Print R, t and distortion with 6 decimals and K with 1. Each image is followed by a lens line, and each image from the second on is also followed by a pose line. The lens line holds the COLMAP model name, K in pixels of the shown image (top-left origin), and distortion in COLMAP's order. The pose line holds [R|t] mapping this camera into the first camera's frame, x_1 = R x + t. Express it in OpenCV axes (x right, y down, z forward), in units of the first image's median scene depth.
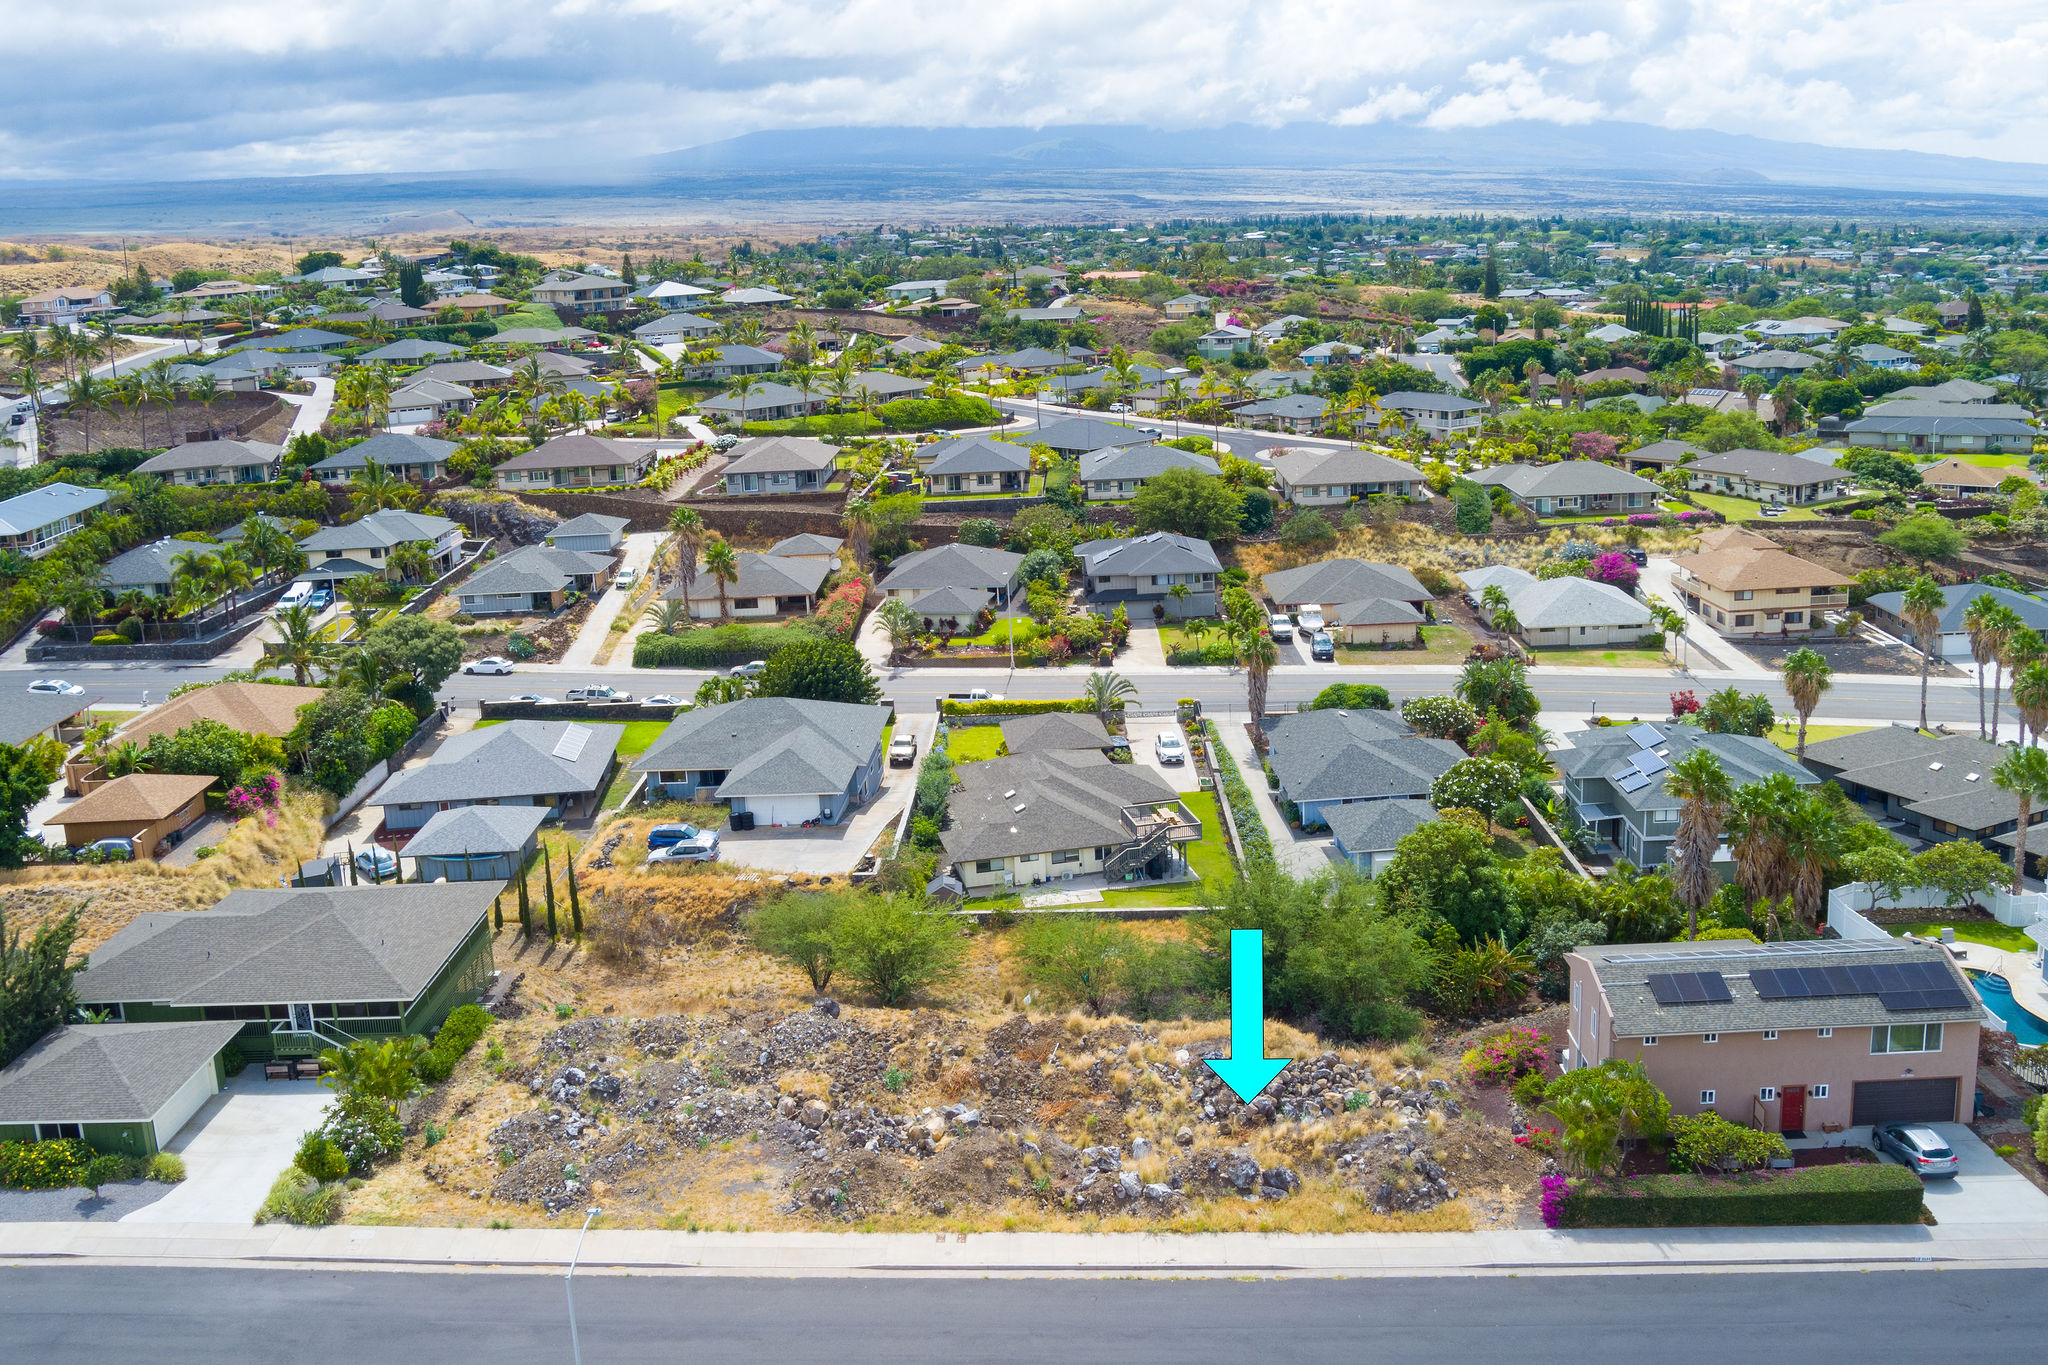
lens RADIAL K [[1750.6, 0, 1024.0], [0, 1750.6, 682.5], [0, 0, 1]] dist [-0.052491, -0.012900]
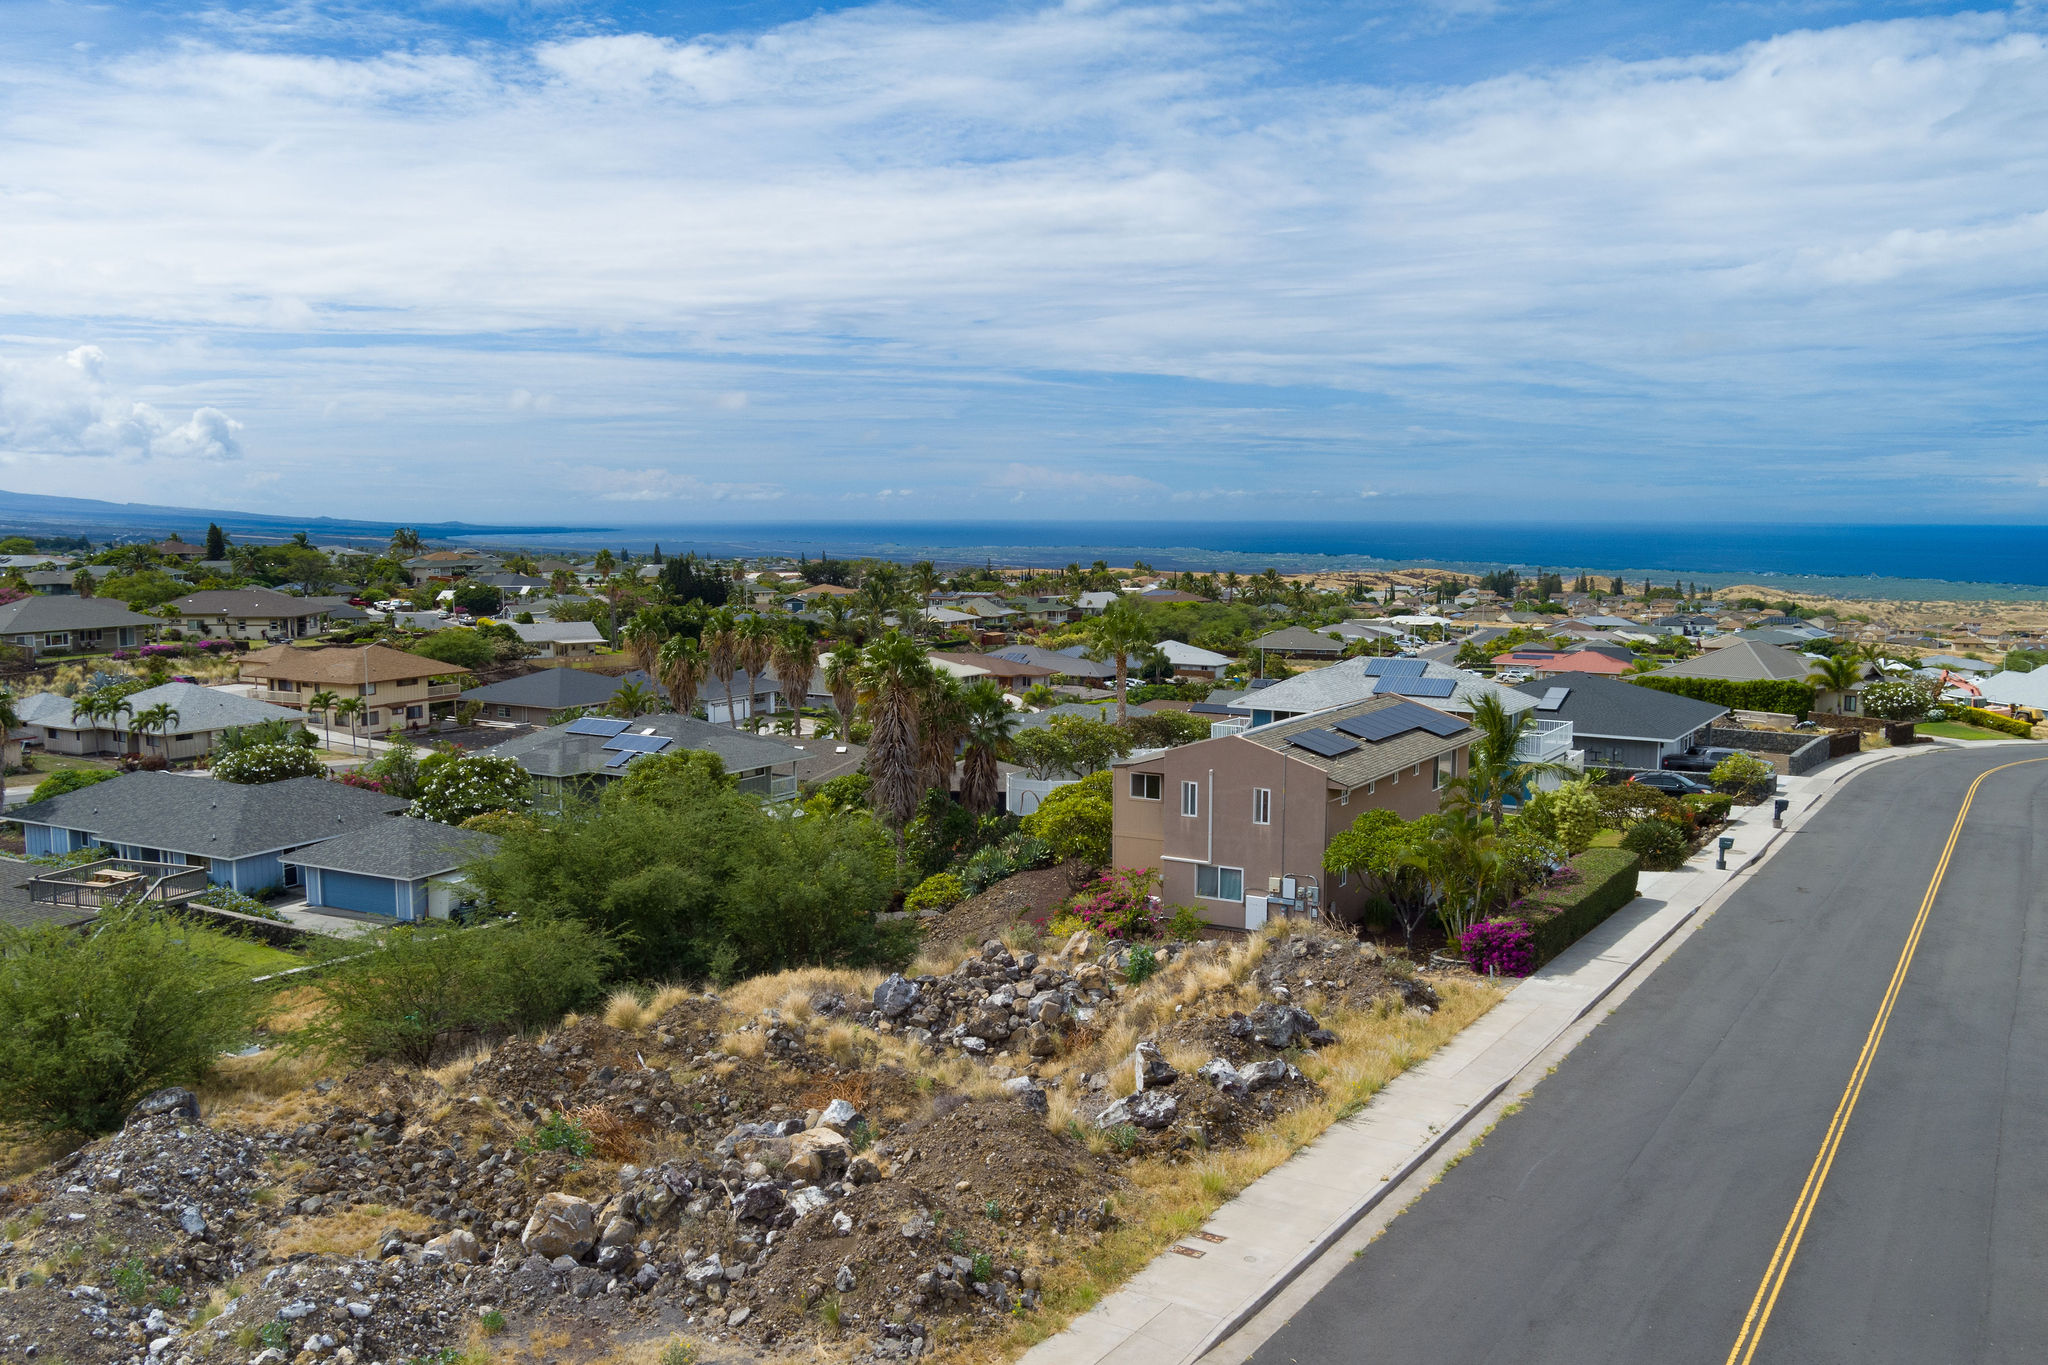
lens RADIAL K [[1787.6, 0, 963.2], [0, 1787.6, 589.6], [0, 0, 1]] dist [-0.099624, 0.010966]
pose [[0.528470, 0.000490, 0.848952, -0.251396], [0.211888, 0.968276, -0.132459, 0.118444], [-0.822084, 0.249884, 0.511601, 0.447405]]
